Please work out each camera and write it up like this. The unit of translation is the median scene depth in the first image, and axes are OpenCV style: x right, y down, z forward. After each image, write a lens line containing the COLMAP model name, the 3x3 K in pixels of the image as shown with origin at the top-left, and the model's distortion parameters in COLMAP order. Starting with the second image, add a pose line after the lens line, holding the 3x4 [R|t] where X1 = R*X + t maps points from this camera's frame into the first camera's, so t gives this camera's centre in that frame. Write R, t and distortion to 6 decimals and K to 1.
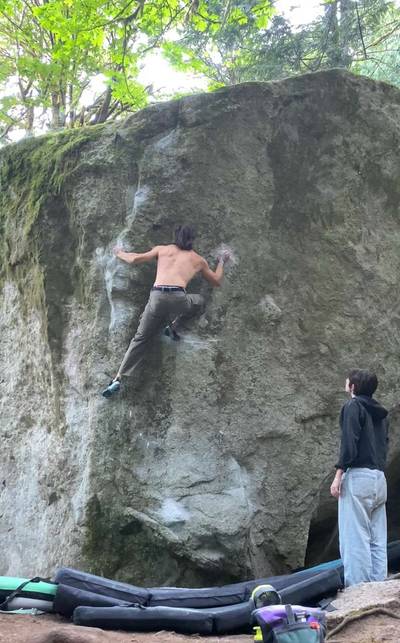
lens RADIAL K [[675.4, 0, 194.9], [0, 675.4, 410.2], [0, 0, 1]] dist [0.065523, 0.000000]
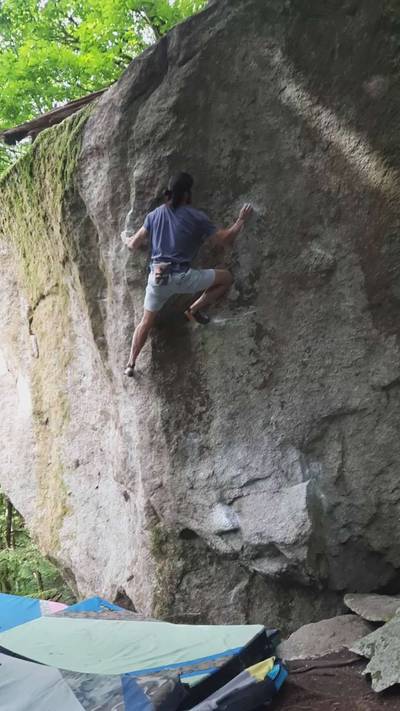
lens RADIAL K [[627.7, 0, 193.0], [0, 627.7, 360.0], [0, 0, 1]] dist [0.056080, -0.011086]
pose [[0.877831, -0.120352, -0.463604, 0.320285], [0.180650, 0.979625, 0.087749, -0.125631], [0.443598, -0.160779, 0.881687, 0.259109]]
